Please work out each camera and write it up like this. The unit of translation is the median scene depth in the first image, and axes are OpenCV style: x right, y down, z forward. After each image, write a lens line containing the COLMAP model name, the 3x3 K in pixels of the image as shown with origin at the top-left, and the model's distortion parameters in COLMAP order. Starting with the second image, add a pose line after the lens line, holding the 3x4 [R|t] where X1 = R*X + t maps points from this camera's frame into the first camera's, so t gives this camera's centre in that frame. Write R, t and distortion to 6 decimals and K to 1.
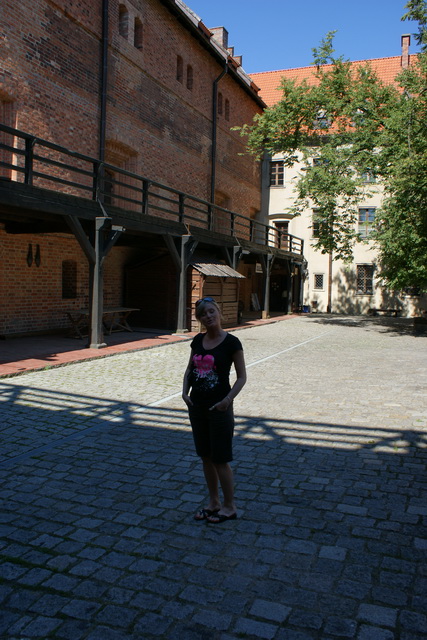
lens RADIAL K [[547.8, 0, 213.5], [0, 547.8, 320.0], [0, 0, 1]] dist [-0.157411, 0.172471]
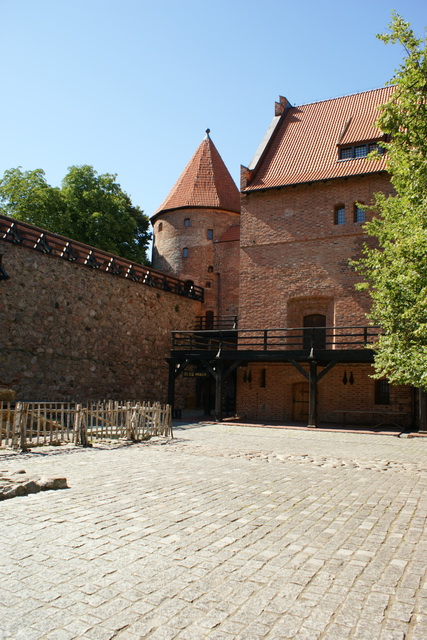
lens RADIAL K [[547.8, 0, 213.5], [0, 547.8, 320.0], [0, 0, 1]] dist [-0.157411, 0.172471]
pose [[-0.094583, -0.155359, -0.983320, 1.472394], [-0.097690, 0.984429, -0.146137, -0.005268], [0.990712, 0.082239, -0.108288, 0.734637]]
